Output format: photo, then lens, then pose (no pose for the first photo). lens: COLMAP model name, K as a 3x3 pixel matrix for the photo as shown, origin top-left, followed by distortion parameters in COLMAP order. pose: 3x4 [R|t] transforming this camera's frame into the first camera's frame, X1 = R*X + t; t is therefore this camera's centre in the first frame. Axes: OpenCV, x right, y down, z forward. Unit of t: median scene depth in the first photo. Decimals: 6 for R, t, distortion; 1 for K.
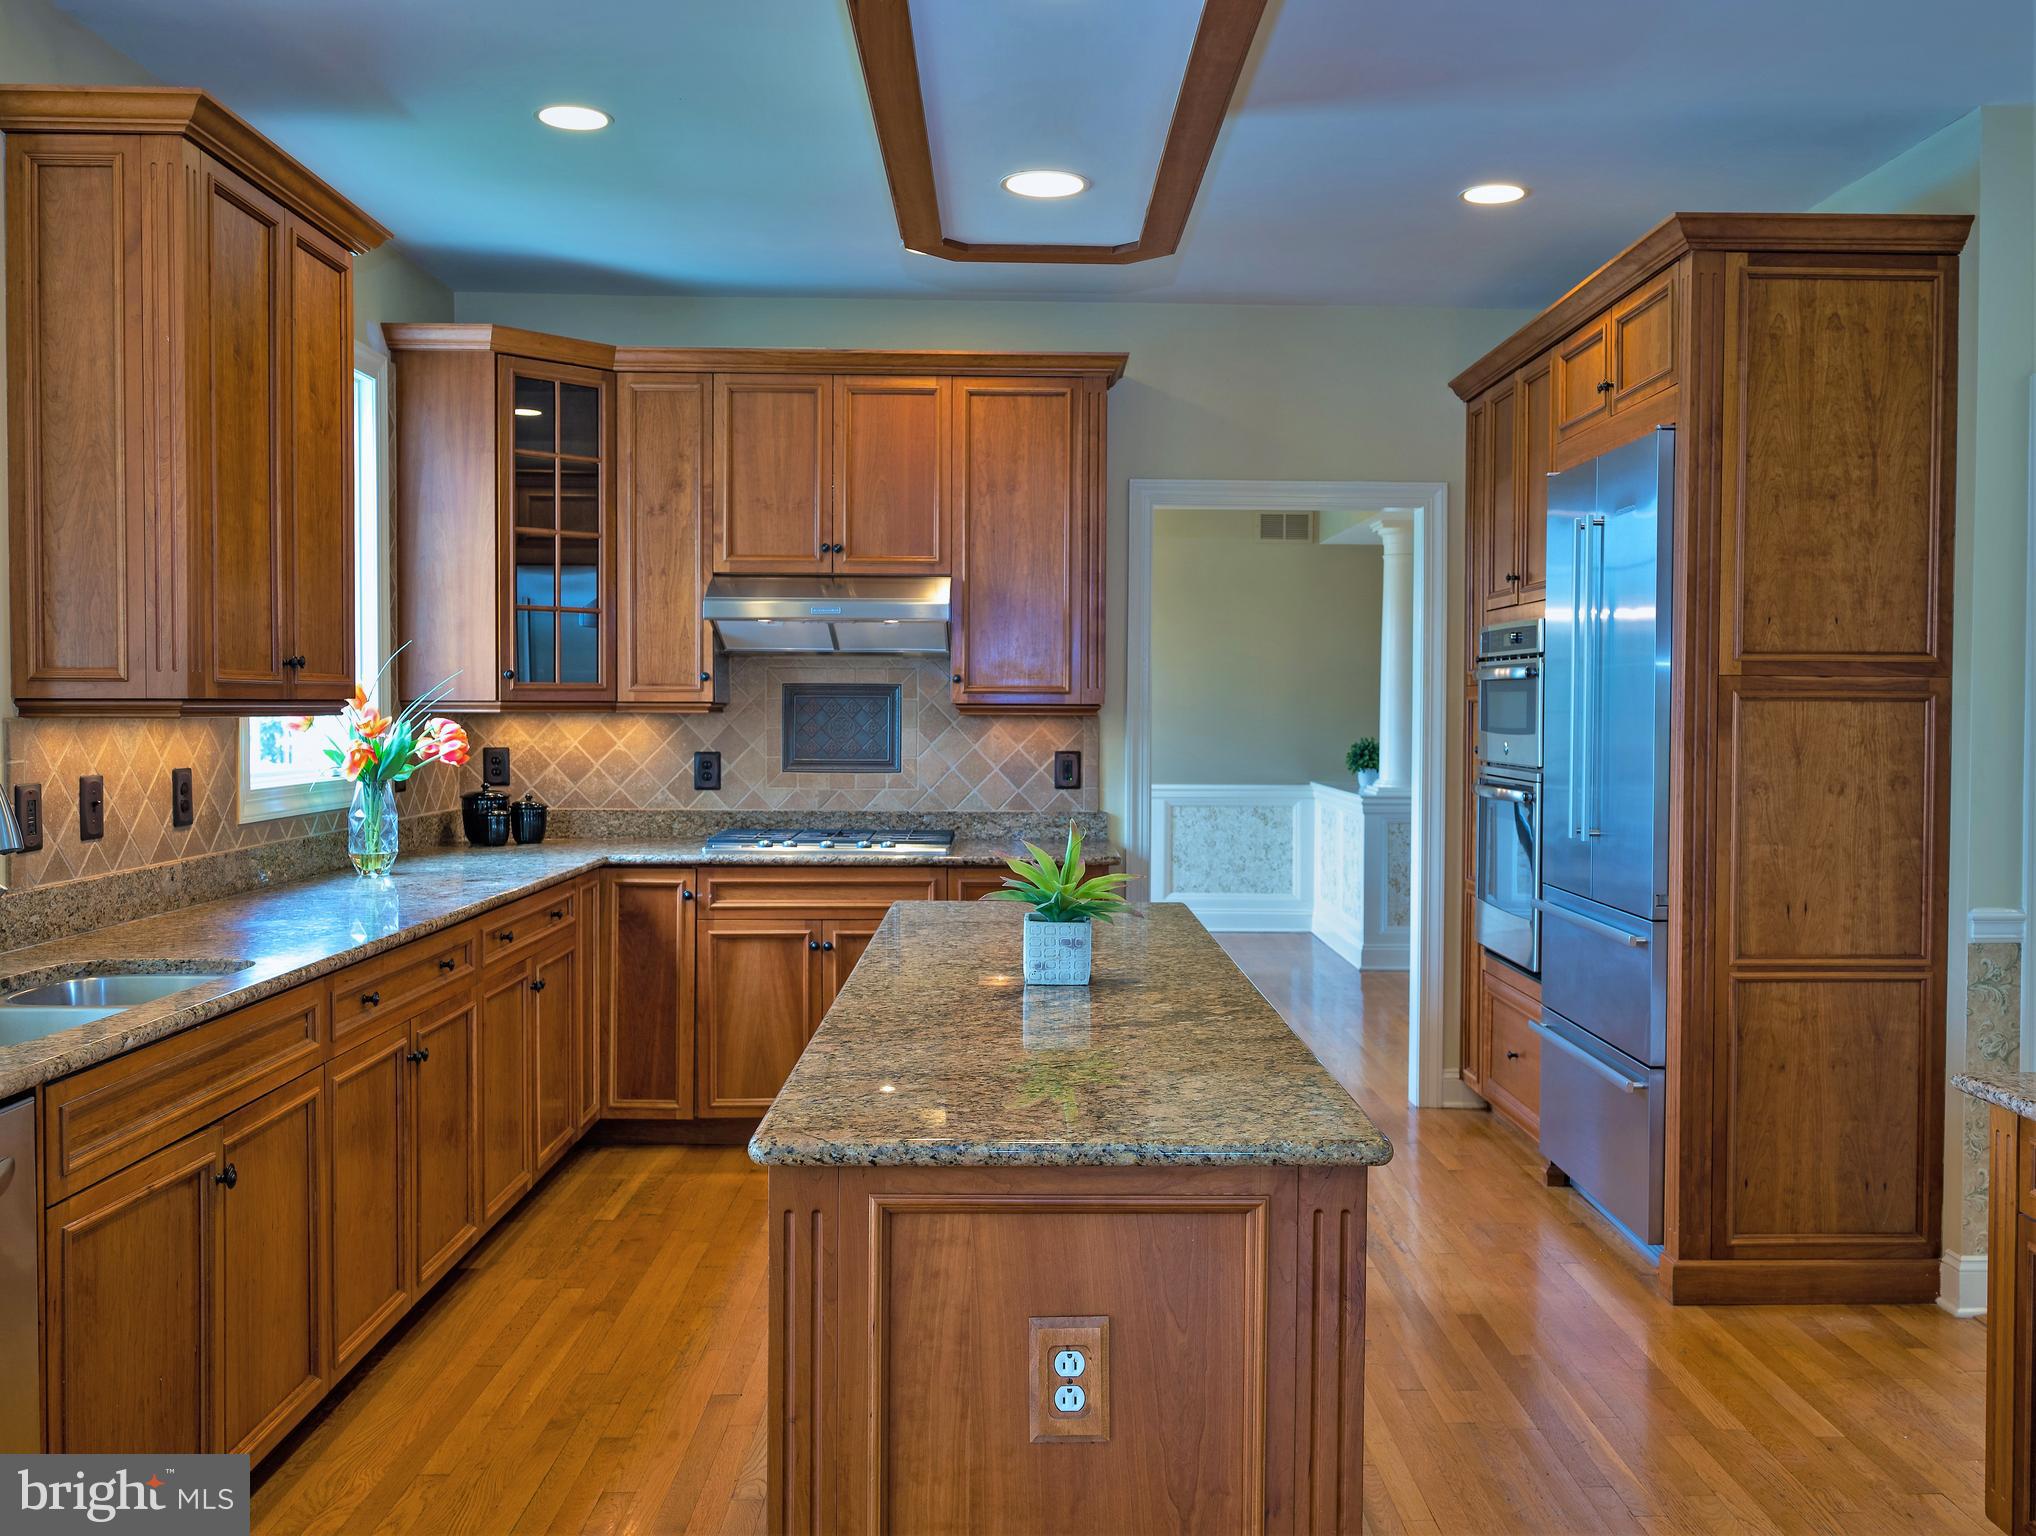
lens RADIAL K [[1790.0, 0, 1065.1], [0, 1790.0, 743.2], [0, 0, 1]] dist [0.004290, 0.006998]
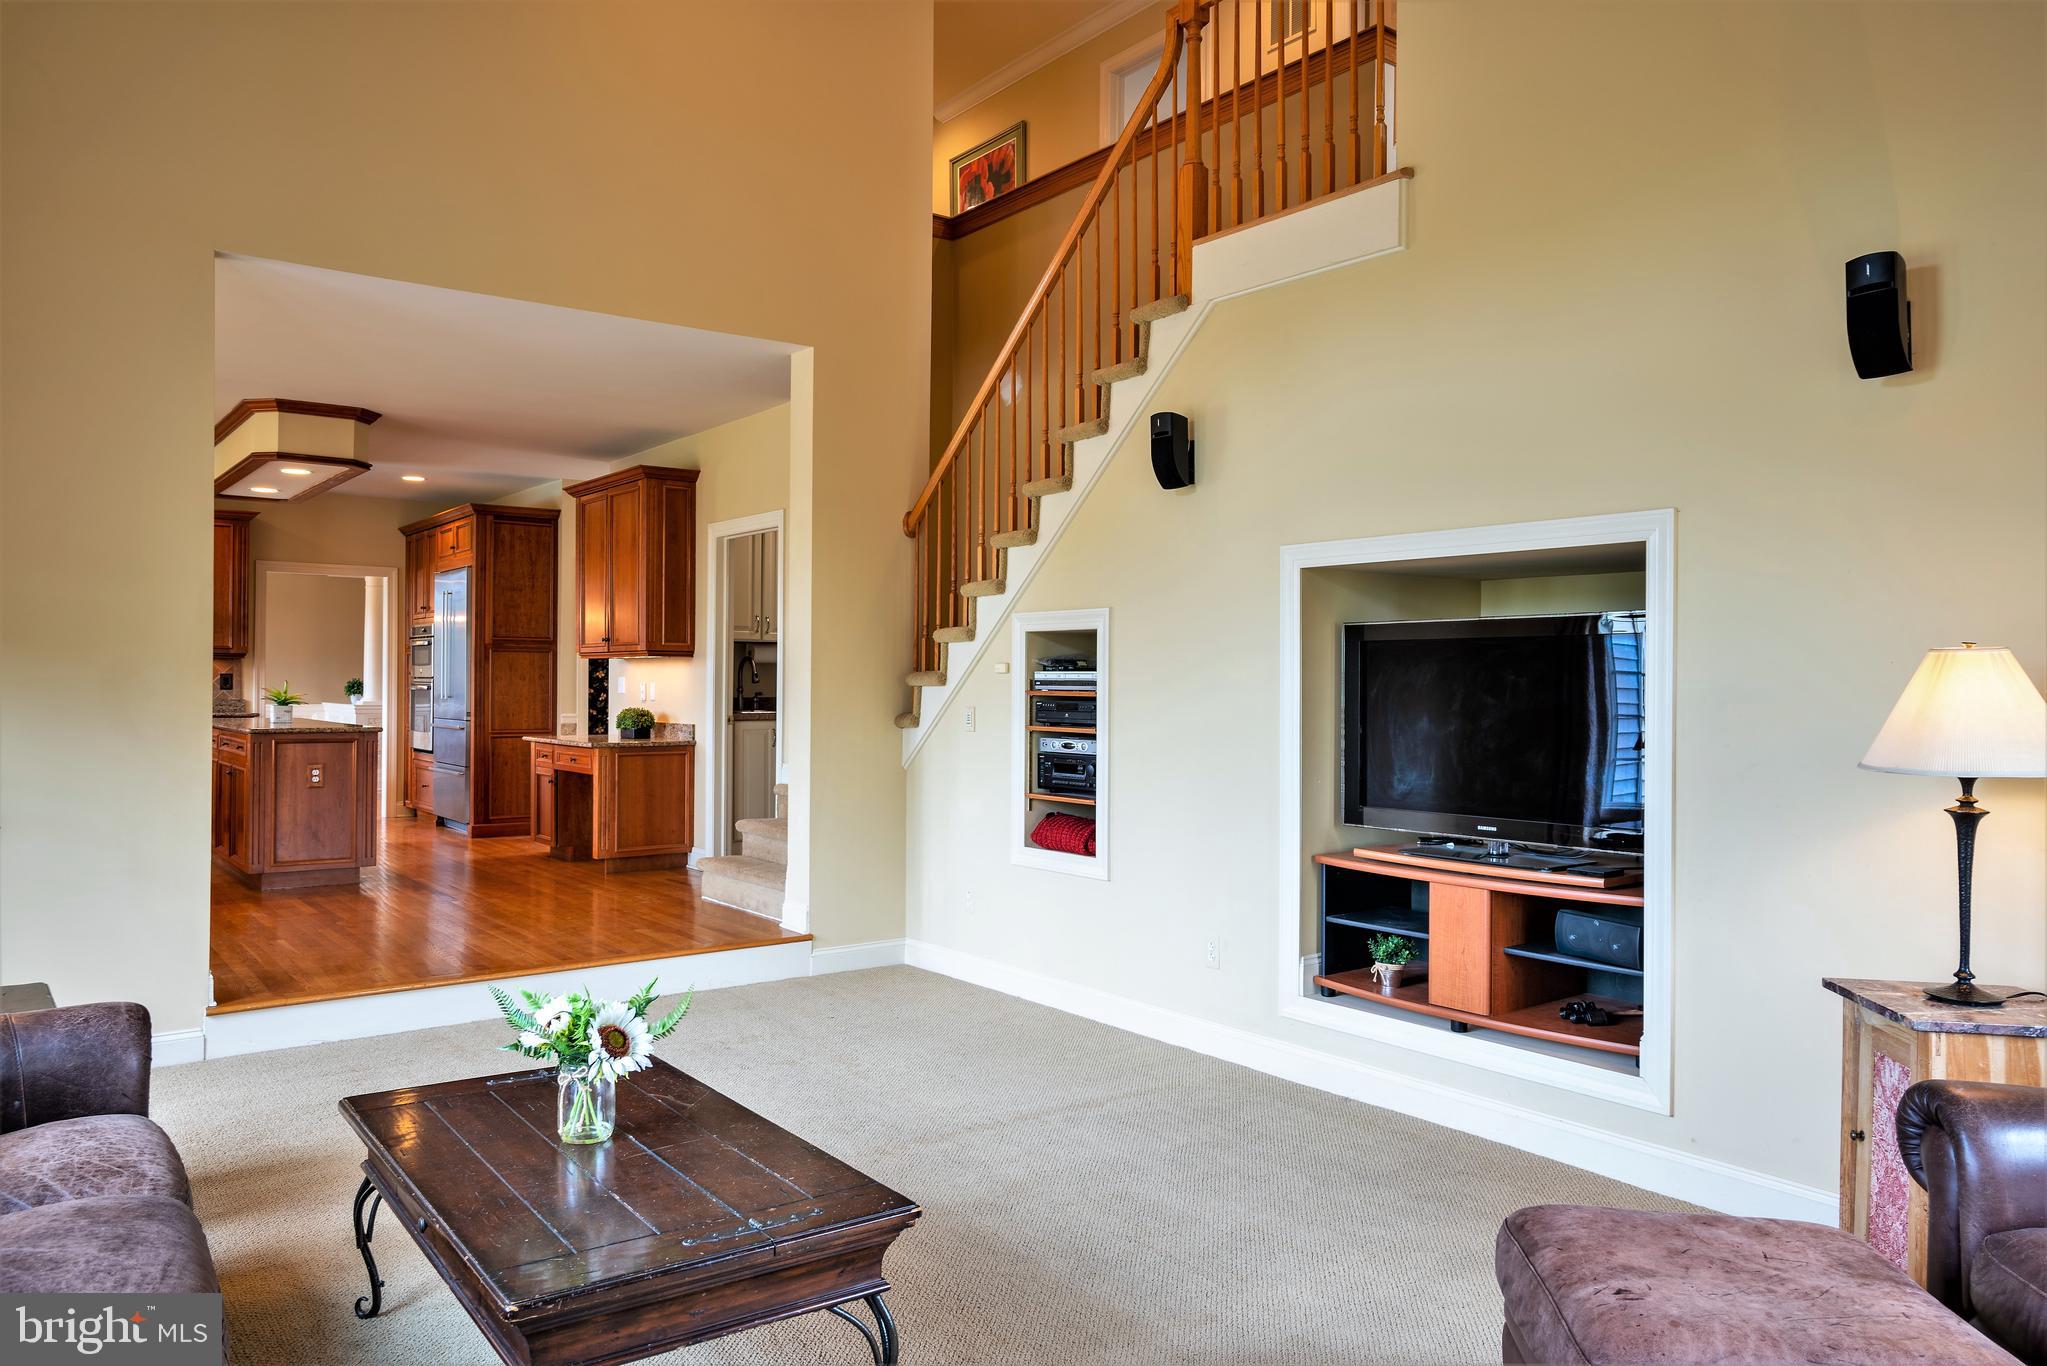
lens RADIAL K [[1408.4, 0, 1003.8], [0, 1408.4, 684.5], [0, 0, 1]] dist [0.009817, 0.001413]
pose [[0.819088, -0.000450, 0.573668, -0.252285], [0.010829, 0.999834, -0.014678, 0.063664], [-0.573566, 0.018235, 0.818956, -1.235780]]
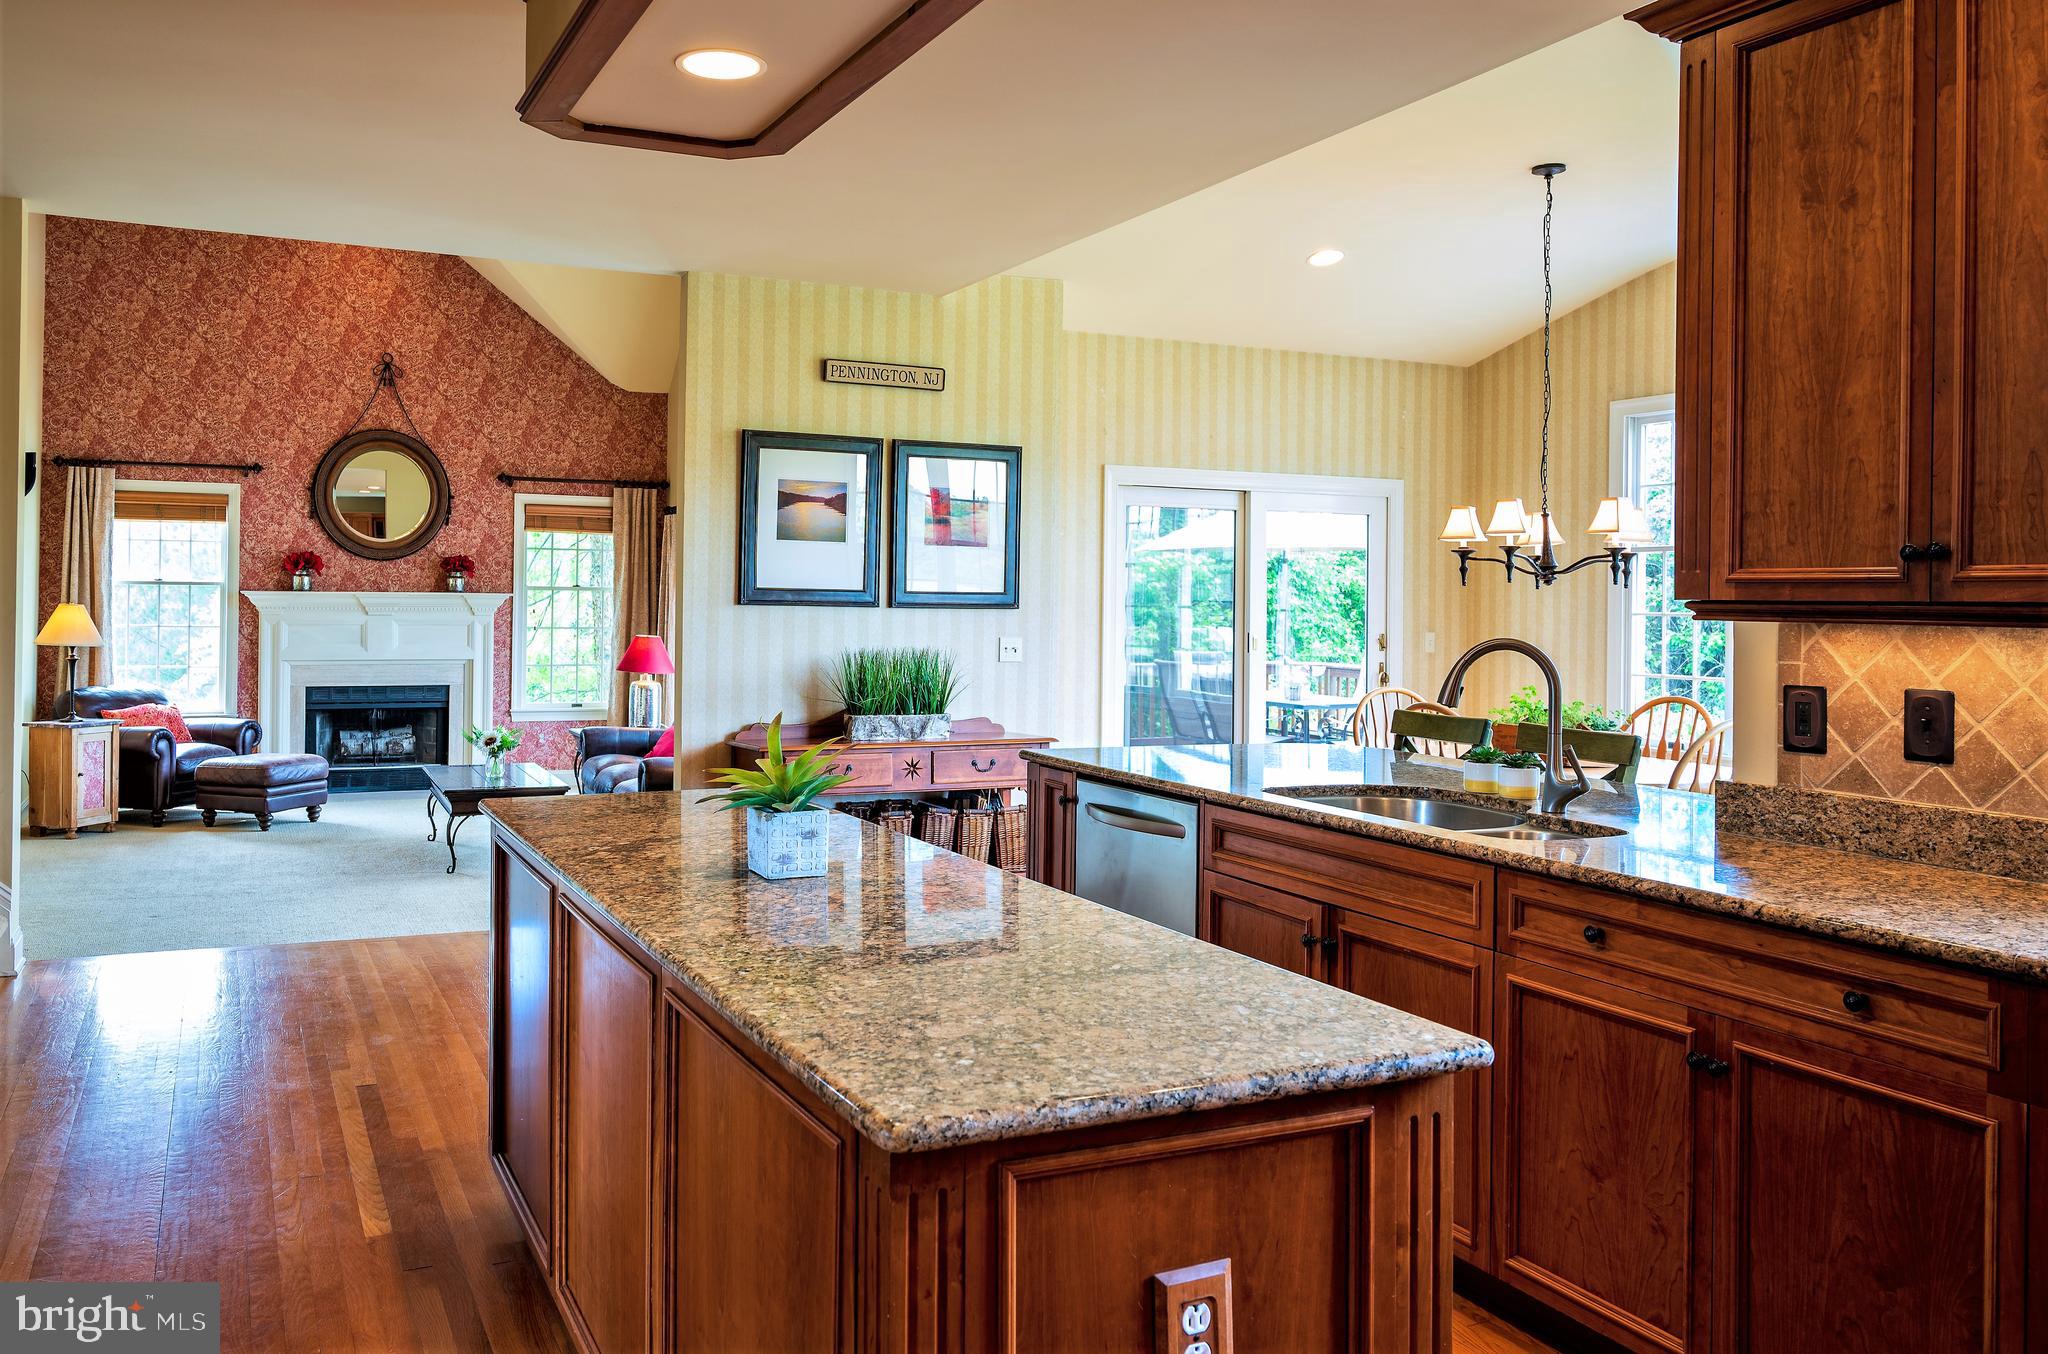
lens RADIAL K [[1616.8, 0, 886.8], [0, 1616.8, 583.9], [0, 0, 1]] dist [0.028250, -0.003619]
pose [[-0.933755, -0.018252, -0.357447, 0.152062], [-0.024237, 0.999631, 0.012272, -0.021168], [0.357091, 0.020123, -0.933853, 1.046174]]
